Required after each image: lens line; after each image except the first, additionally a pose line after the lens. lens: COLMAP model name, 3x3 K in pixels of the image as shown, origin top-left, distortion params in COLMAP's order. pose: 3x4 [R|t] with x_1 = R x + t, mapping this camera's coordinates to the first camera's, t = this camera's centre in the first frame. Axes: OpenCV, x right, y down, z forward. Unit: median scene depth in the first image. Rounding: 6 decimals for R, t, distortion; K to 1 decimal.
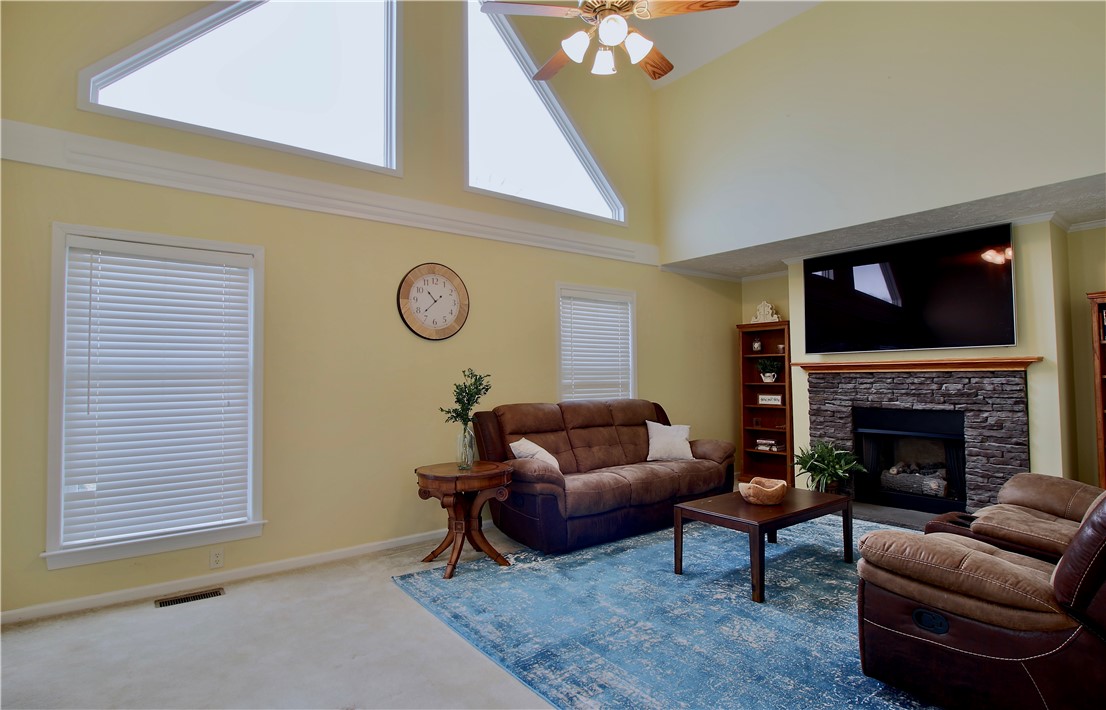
lens RADIAL K [[560.3, 0, 553.0], [0, 560.3, 355.0], [0, 0, 1]] dist [-0.003444, -0.000663]
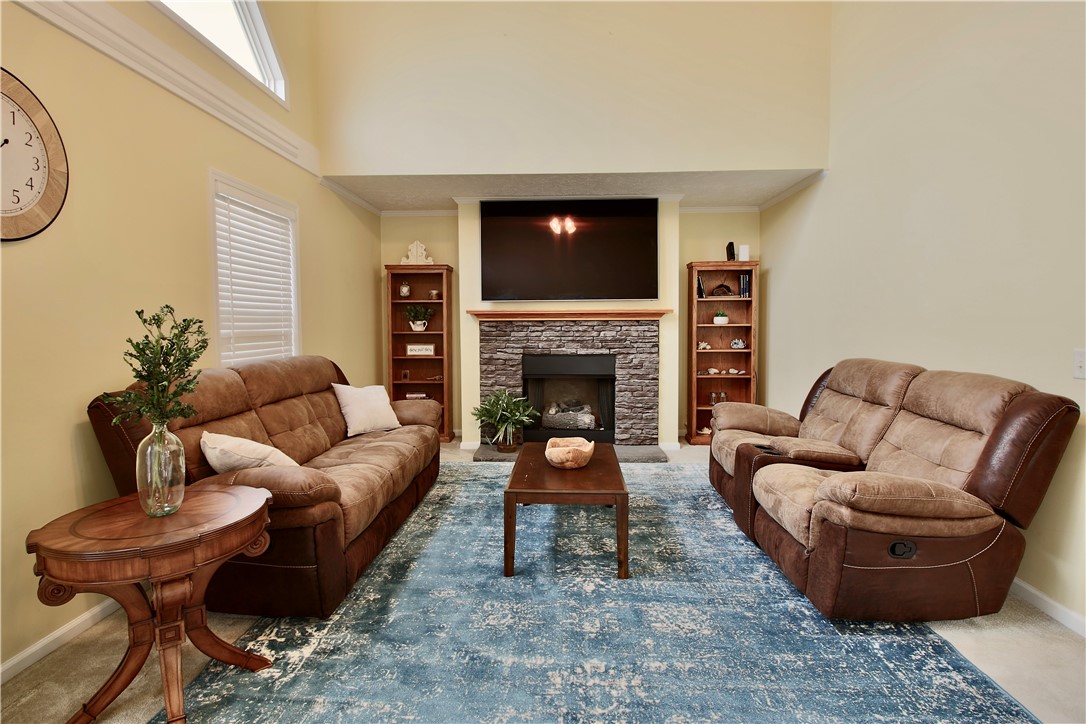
lens RADIAL K [[553.3, 0, 542.3], [0, 553.3, 348.3], [0, 0, 1]] dist [0.001263, -0.012580]
pose [[0.645557, -0.030962, 0.763084, -0.237673], [-0.030519, 0.997334, 0.066286, 0.014710], [-0.763102, -0.066080, 0.642891, 0.353628]]
